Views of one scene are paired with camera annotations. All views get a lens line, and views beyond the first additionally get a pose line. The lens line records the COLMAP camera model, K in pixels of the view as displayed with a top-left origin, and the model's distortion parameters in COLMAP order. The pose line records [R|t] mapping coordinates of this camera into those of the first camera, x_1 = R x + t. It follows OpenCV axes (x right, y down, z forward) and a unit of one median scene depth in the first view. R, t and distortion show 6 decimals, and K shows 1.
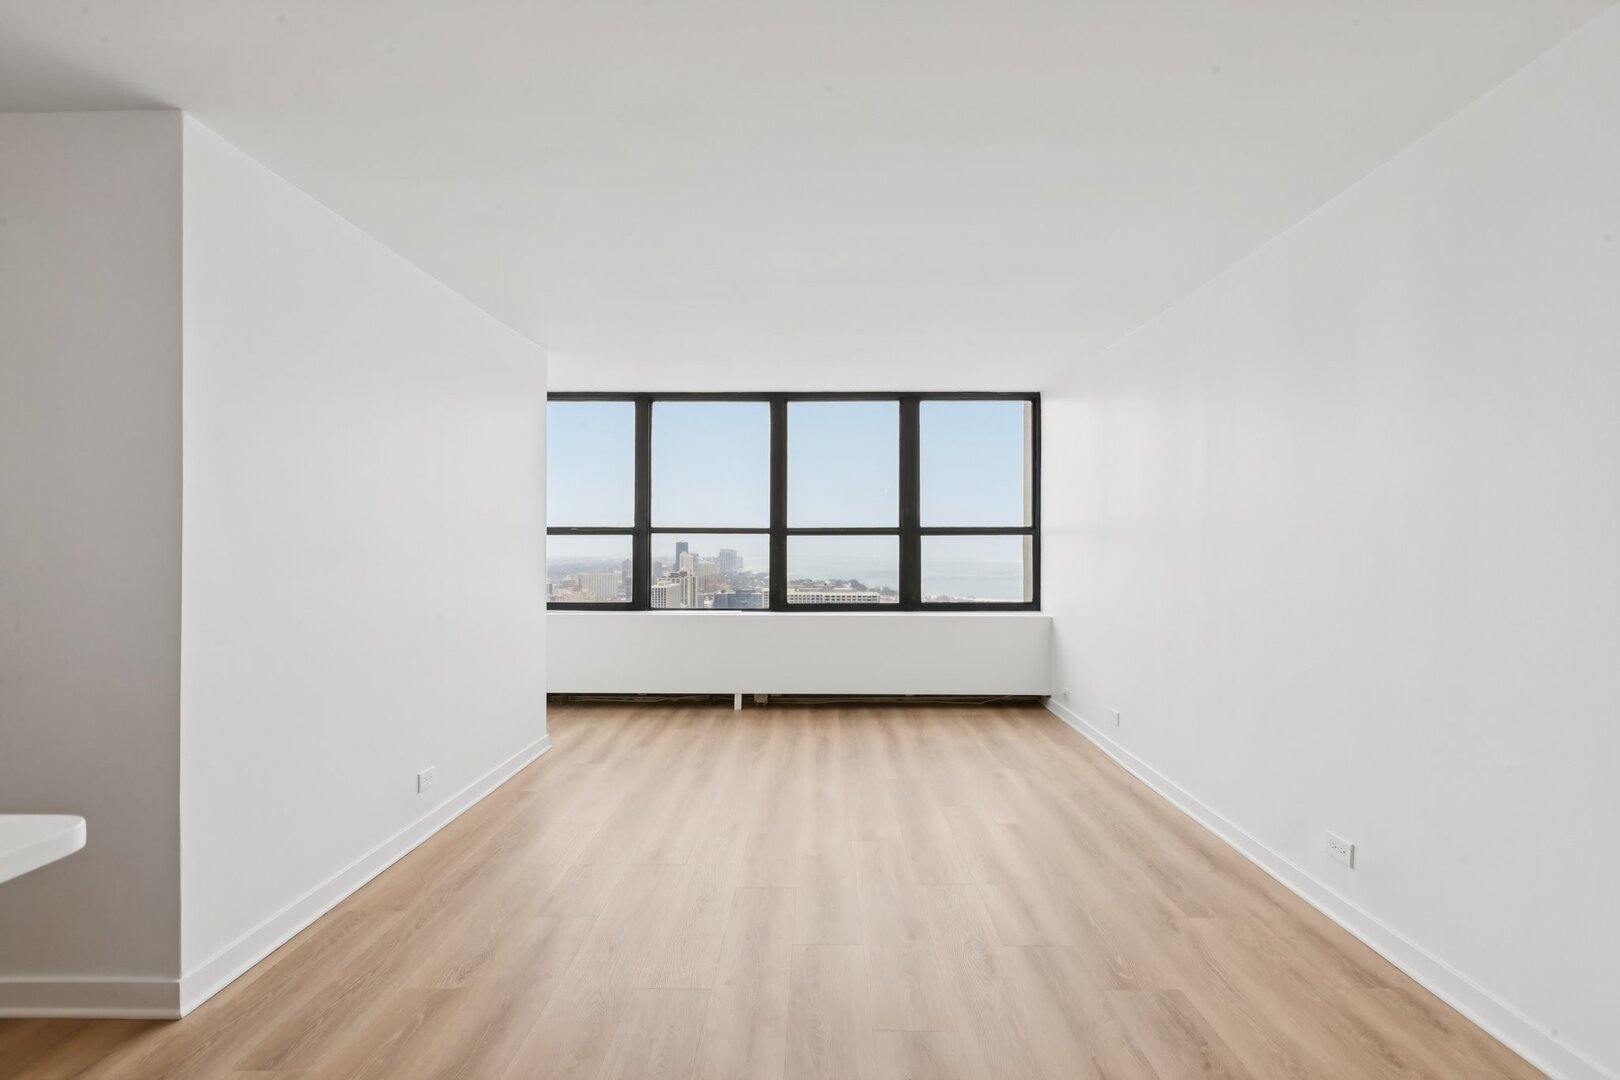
lens RADIAL K [[734.4, 0, 816.5], [0, 734.4, 540.5], [0, 0, 1]] dist [0.000790, 0.001183]
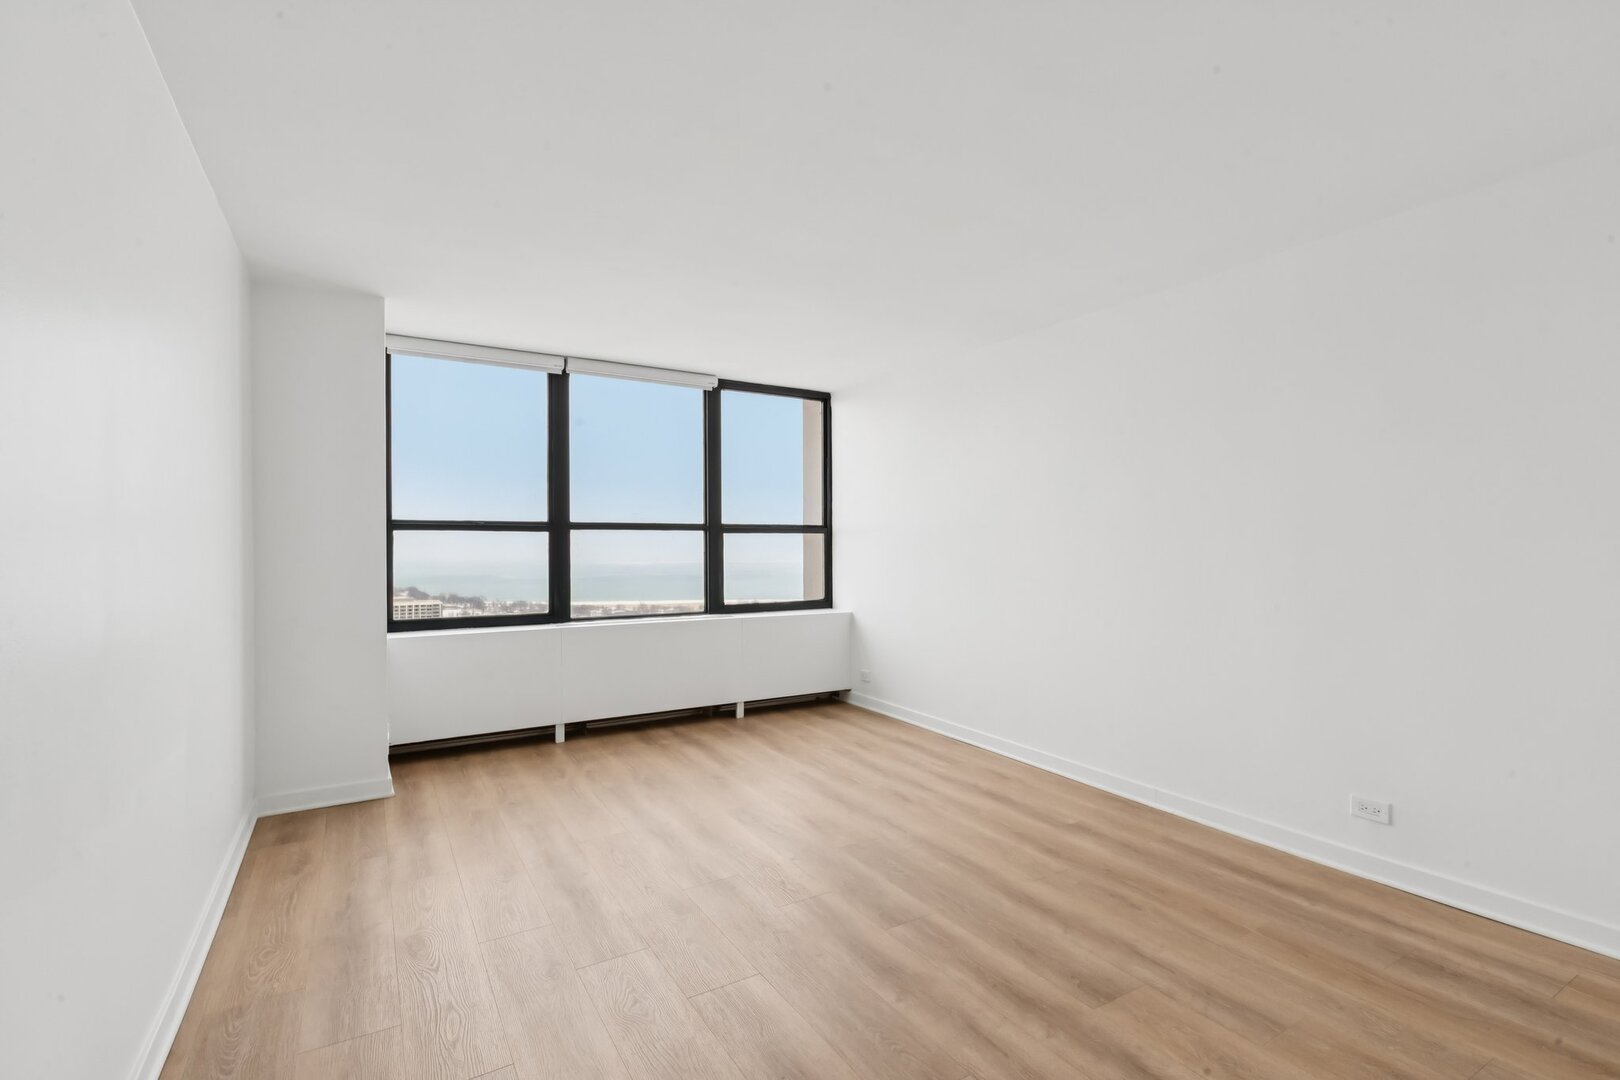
lens RADIAL K [[774.8, 0, 815.4], [0, 774.8, 542.0], [0, 0, 1]] dist [0.005117, 0.000146]
pose [[0.855987, -0.002395, 0.516991, -0.181437], [0.000593, 0.999993, 0.003651, 0.000488], [-0.516996, -0.002818, 0.855983, 0.061428]]
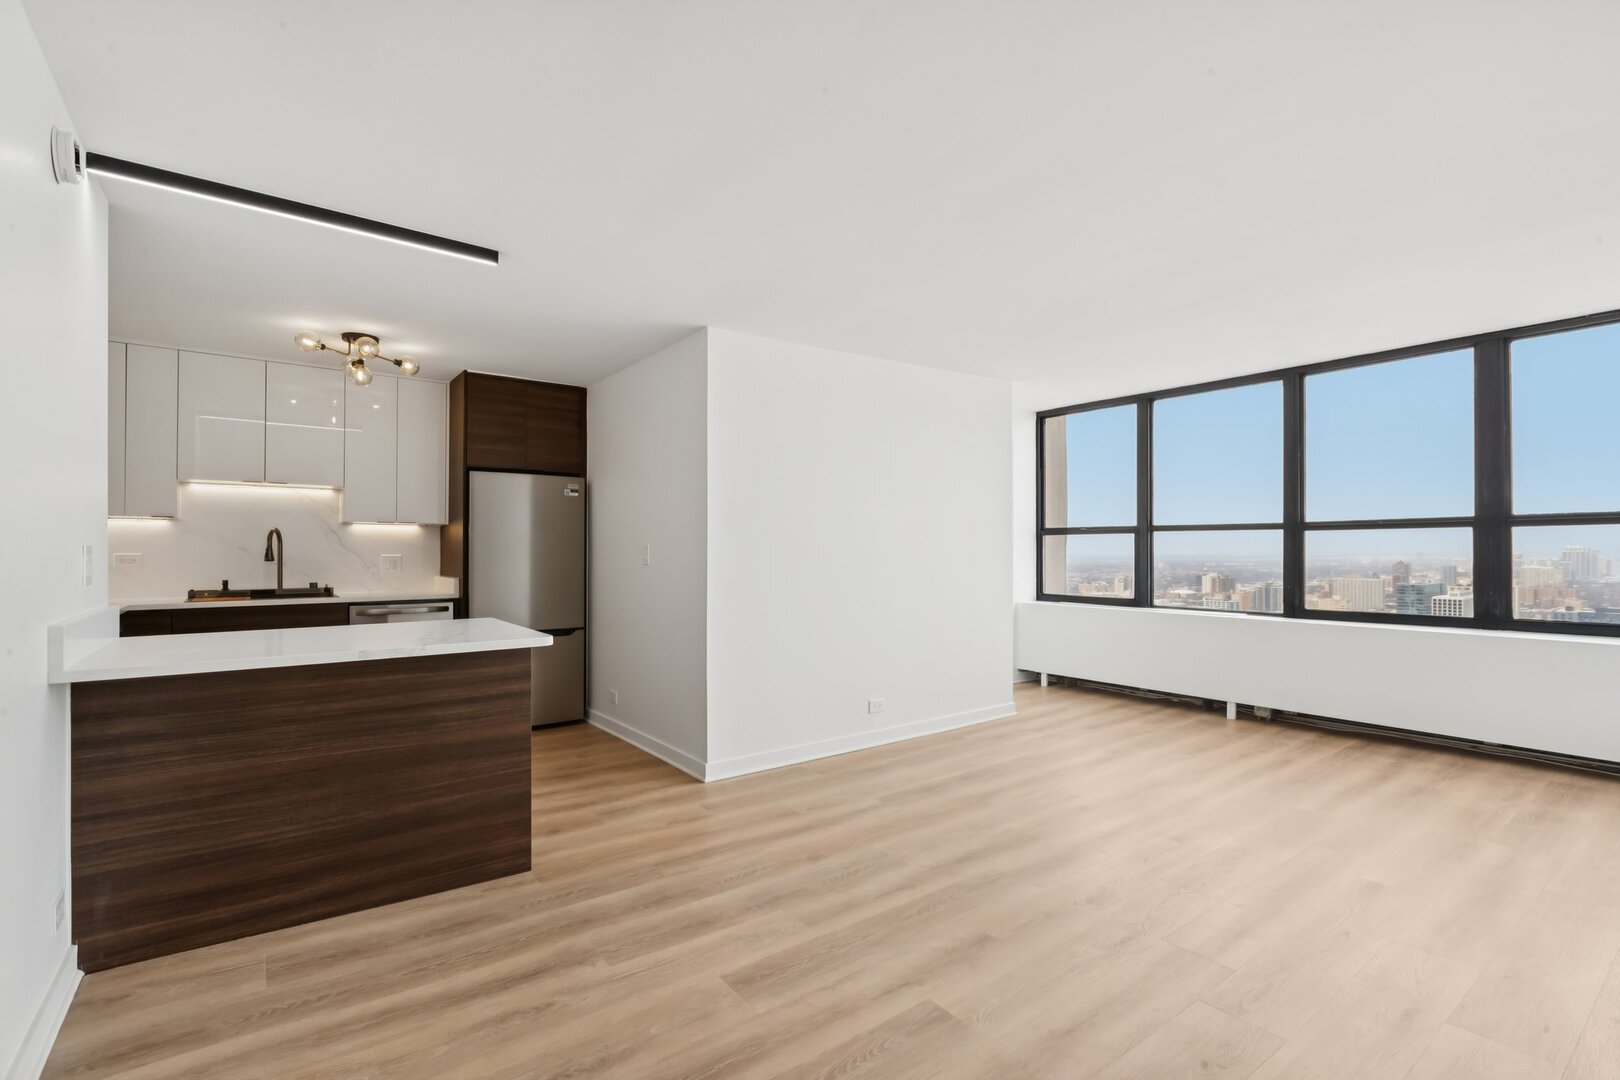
lens RADIAL K [[760.6, 0, 819.8], [0, 760.6, 546.2], [0, 0, 1]] dist [-0.004352, -0.000558]
pose [[0.603086, -0.005119, -0.797660, 0.342771], [0.011775, 0.999928, 0.002486, 0.001995], [0.797590, -0.010892, 0.603102, 0.003408]]
